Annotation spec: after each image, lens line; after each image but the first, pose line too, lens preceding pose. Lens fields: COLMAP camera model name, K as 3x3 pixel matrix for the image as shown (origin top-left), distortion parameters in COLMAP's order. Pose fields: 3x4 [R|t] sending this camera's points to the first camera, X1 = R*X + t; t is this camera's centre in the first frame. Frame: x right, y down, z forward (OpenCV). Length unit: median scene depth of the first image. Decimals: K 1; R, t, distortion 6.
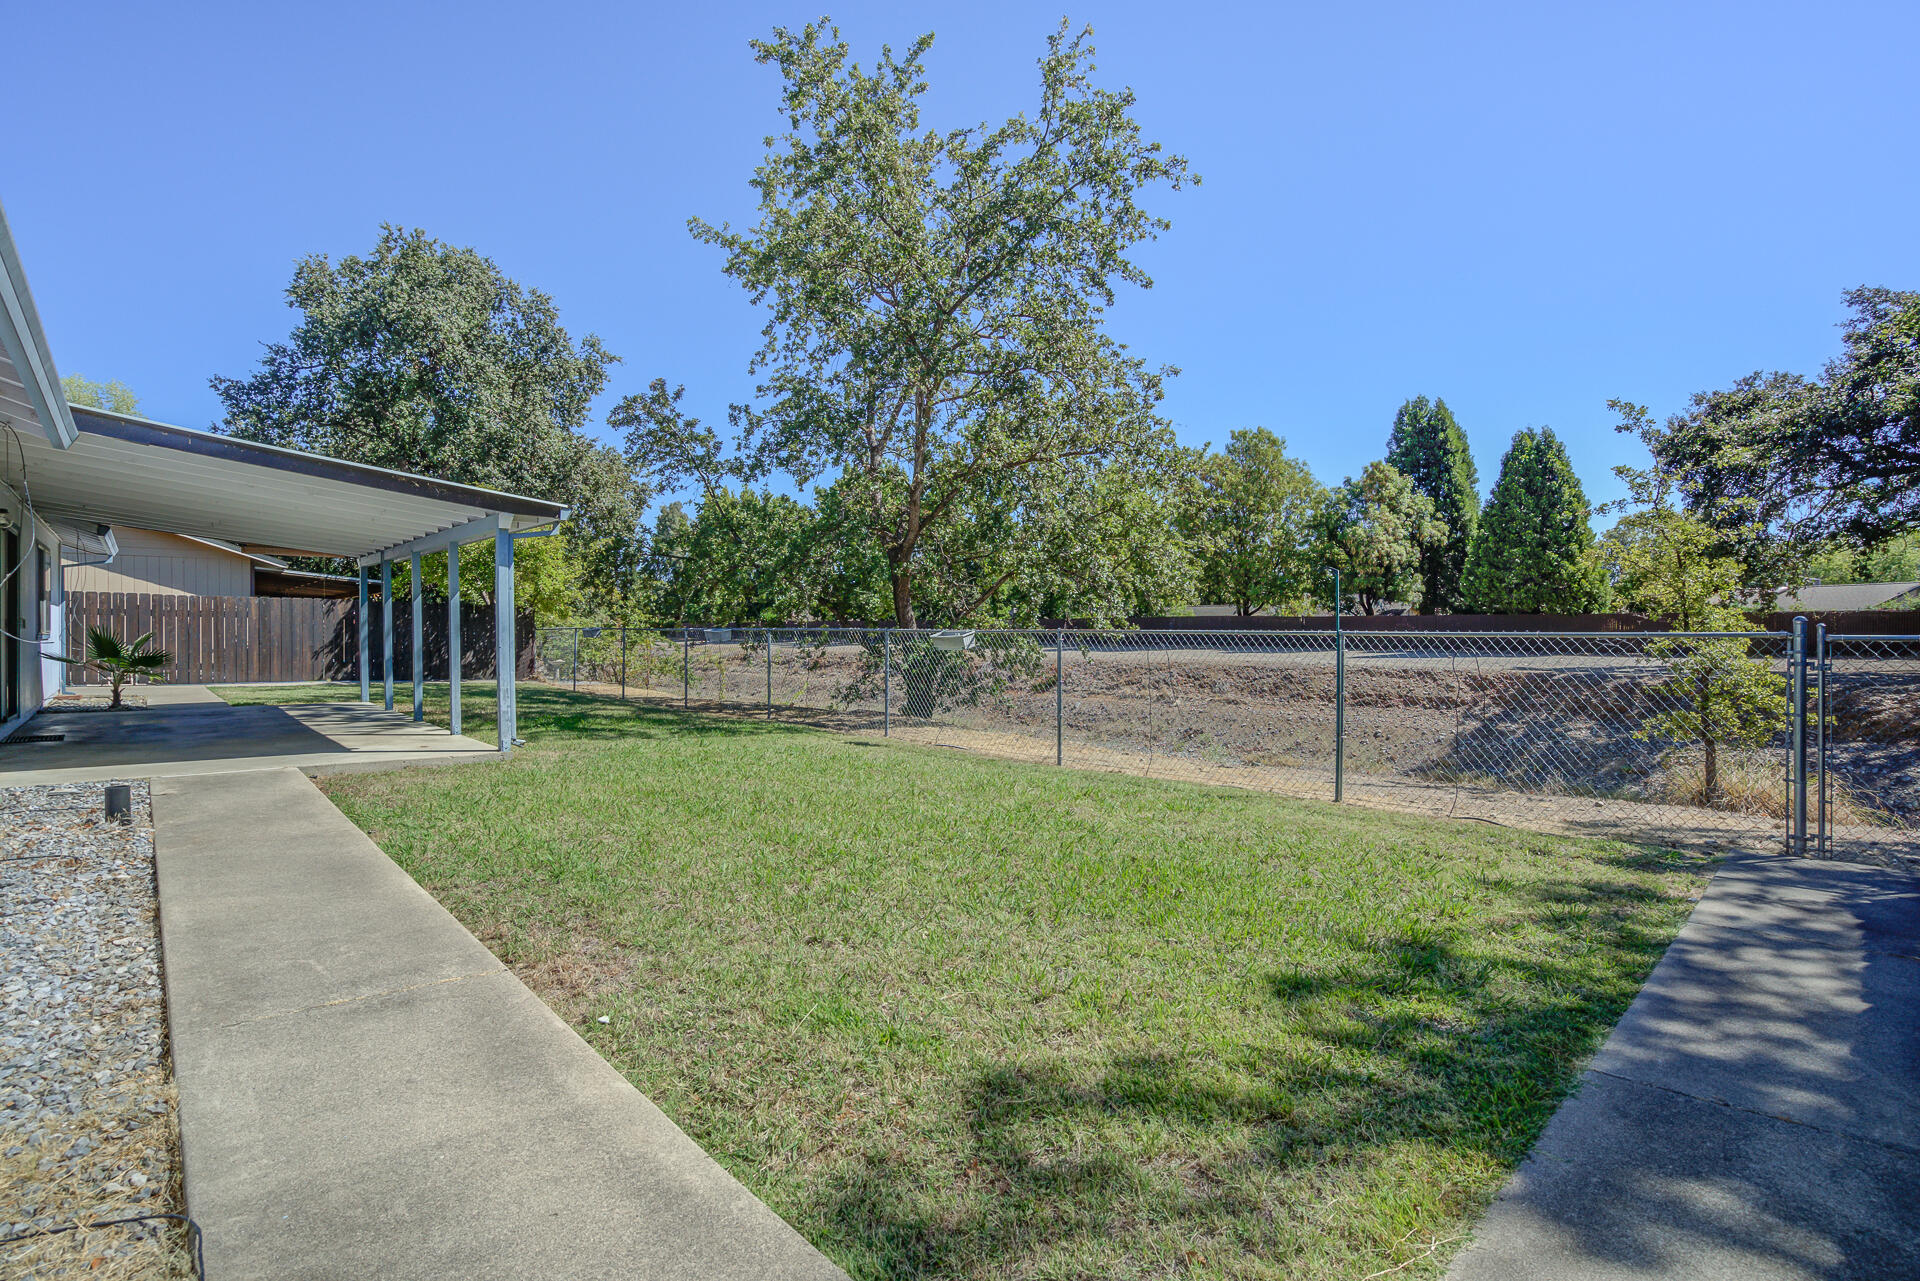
lens RADIAL K [[872.3, 0, 965.2], [0, 872.3, 641.6], [0, 0, 1]] dist [-0.023603, 0.000251]
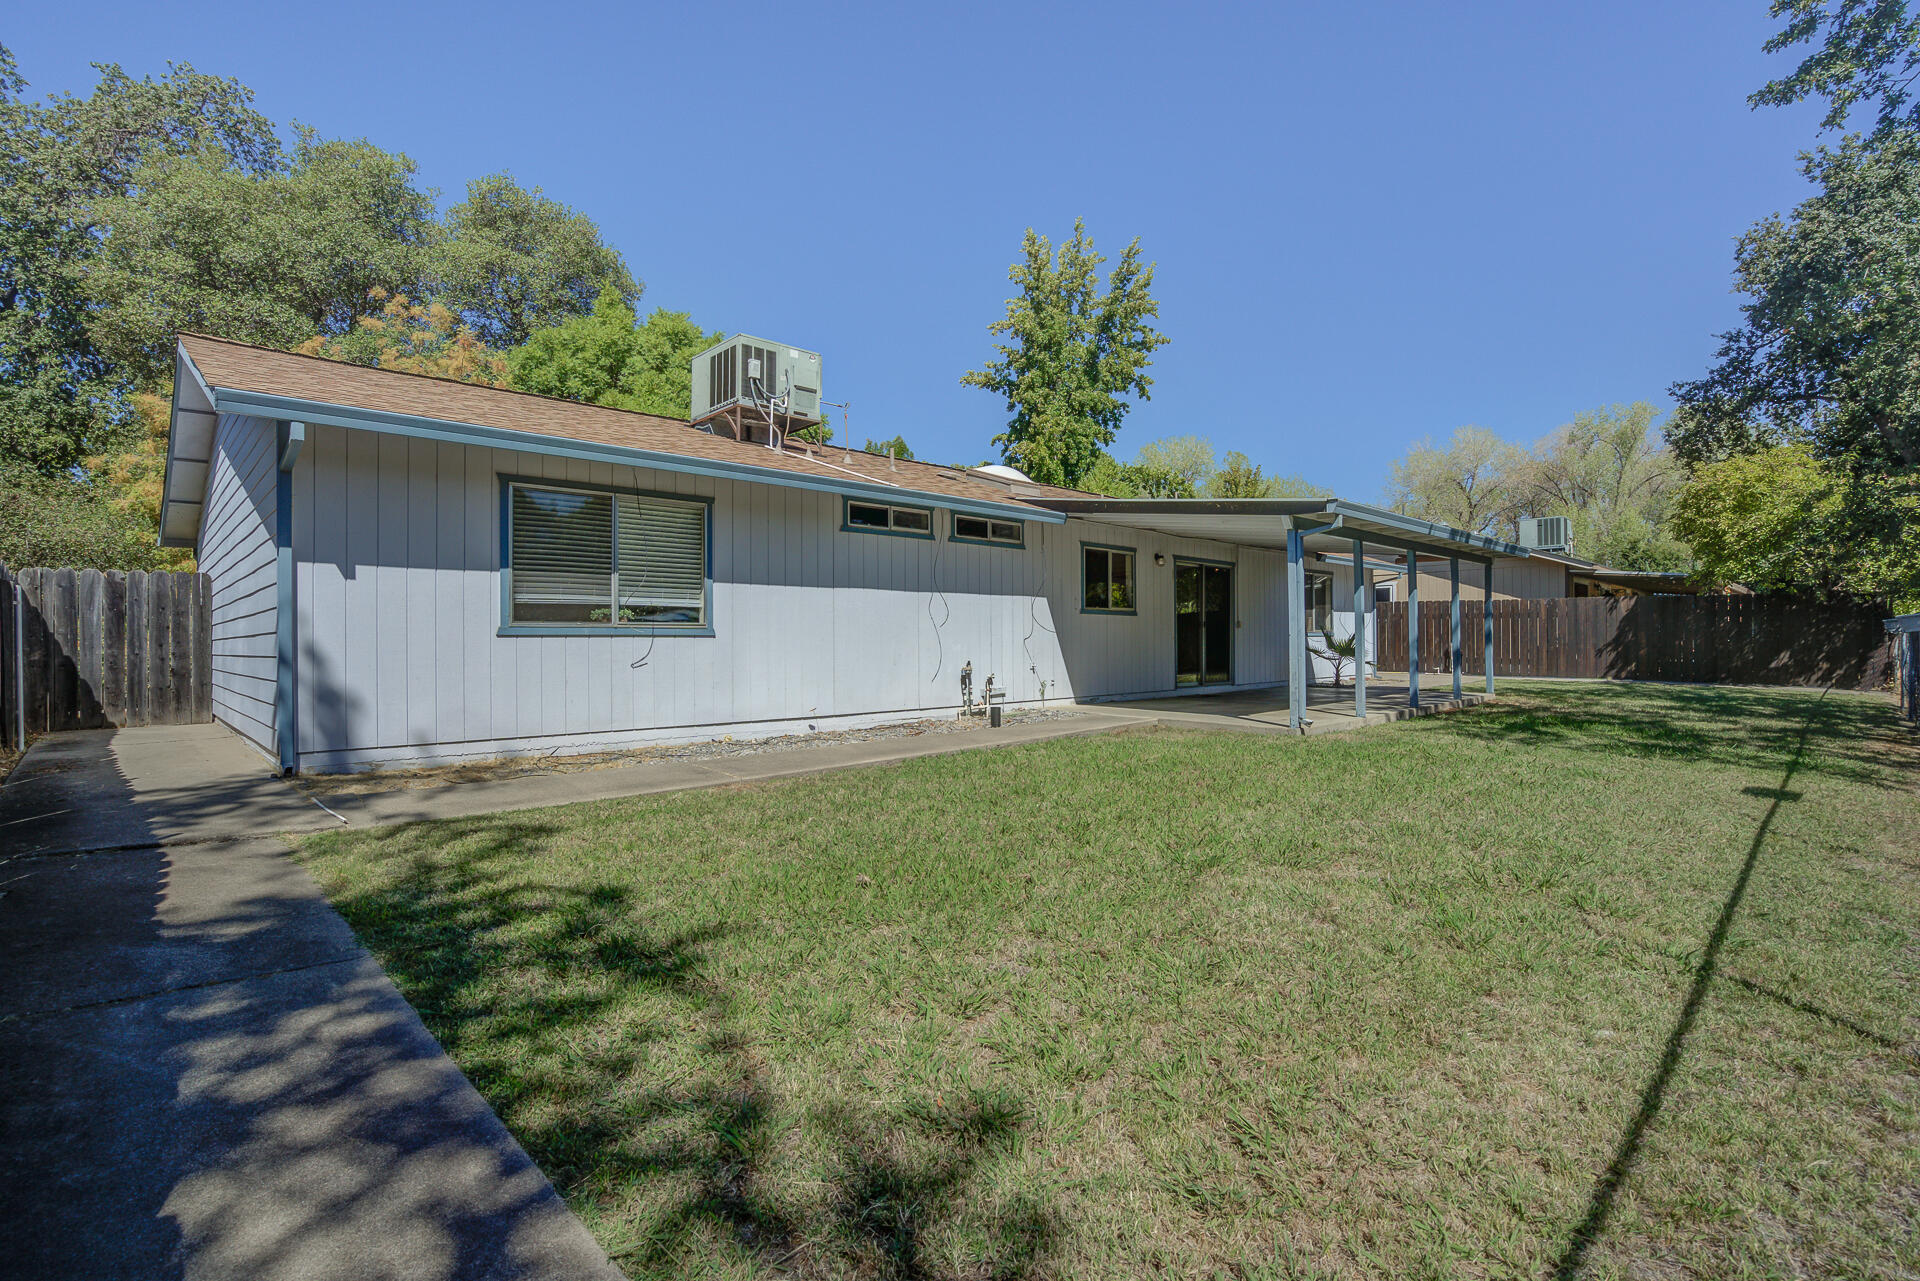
lens RADIAL K [[875.4, 0, 961.7], [0, 875.4, 637.4], [0, 0, 1]] dist [-0.018599, 0.000157]
pose [[0.014755, -0.006256, -0.999872, 1.543371], [-0.003263, 0.999975, -0.006305, 0.040616], [0.999886, 0.003355, 0.014735, 1.421854]]
